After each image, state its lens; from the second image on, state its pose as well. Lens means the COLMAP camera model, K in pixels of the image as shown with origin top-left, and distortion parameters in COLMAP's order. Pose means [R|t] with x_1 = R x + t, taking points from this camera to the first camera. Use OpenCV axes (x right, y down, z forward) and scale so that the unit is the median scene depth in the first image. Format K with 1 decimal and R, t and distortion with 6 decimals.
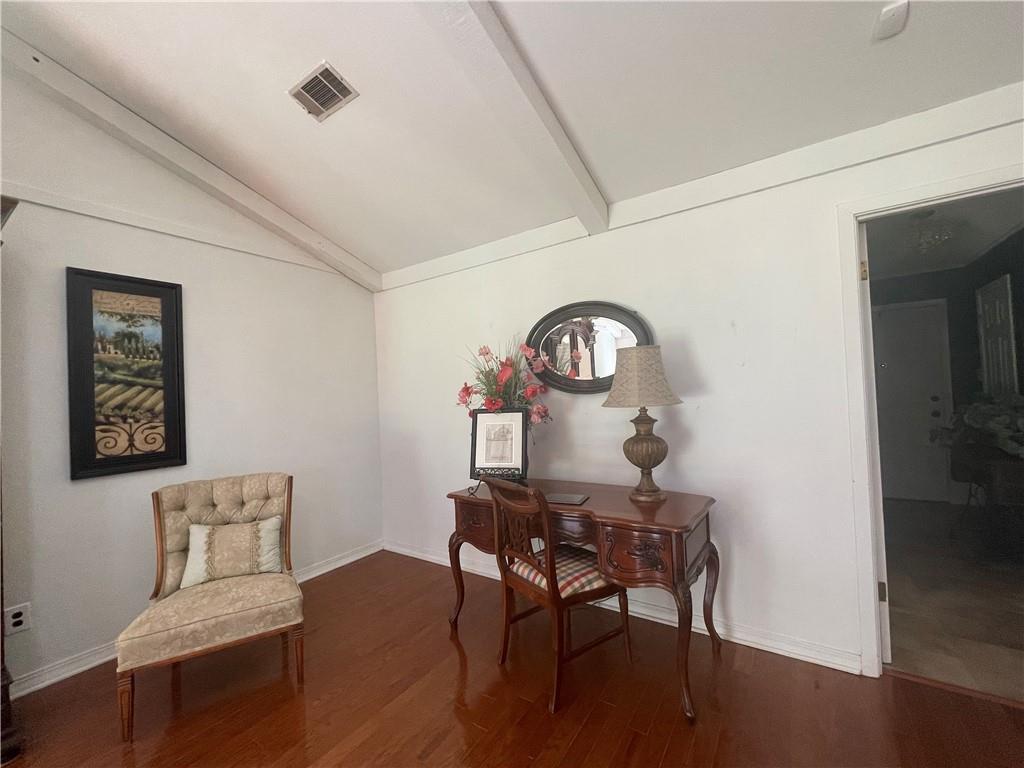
lens RADIAL K [[417.0, 0, 510.6], [0, 417.0, 384.8], [0, 0, 1]] dist [-0.001331, -0.000261]
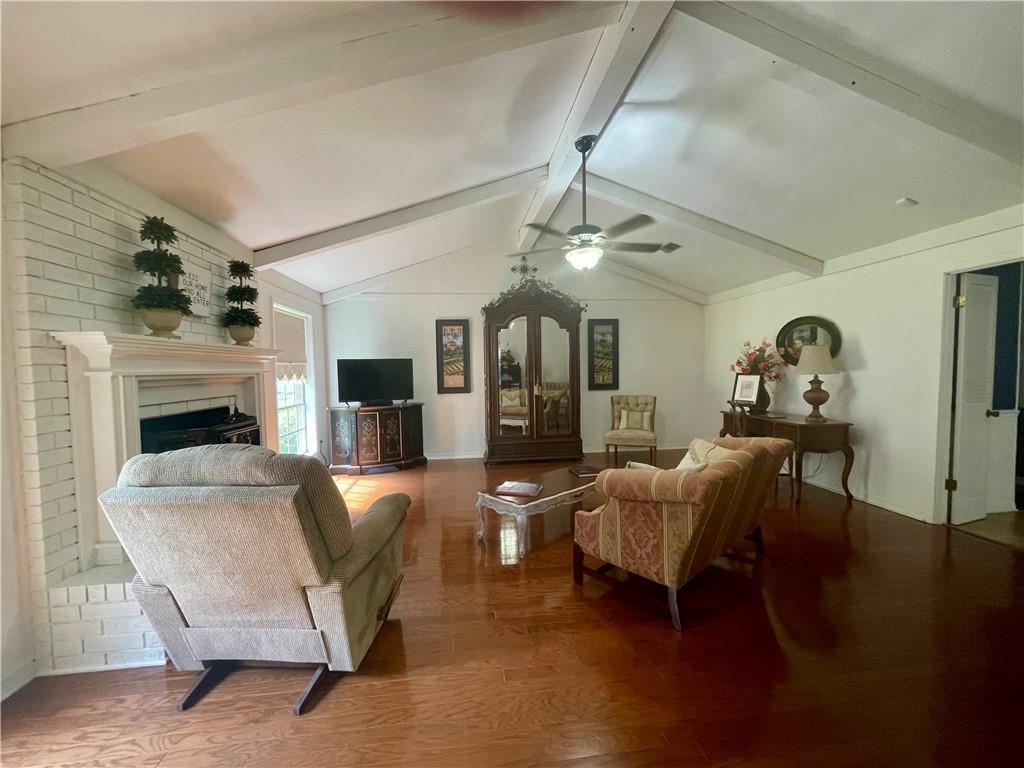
lens RADIAL K [[417.0, 0, 517.9], [0, 417.0, 389.1], [0, 0, 1]] dist [-0.001331, -0.000261]
pose [[0.663705, 0.072011, -0.744520, 0.779795], [0.002044, 0.995177, 0.098077, -0.070694], [0.747992, -0.066616, 0.660356, -1.257630]]
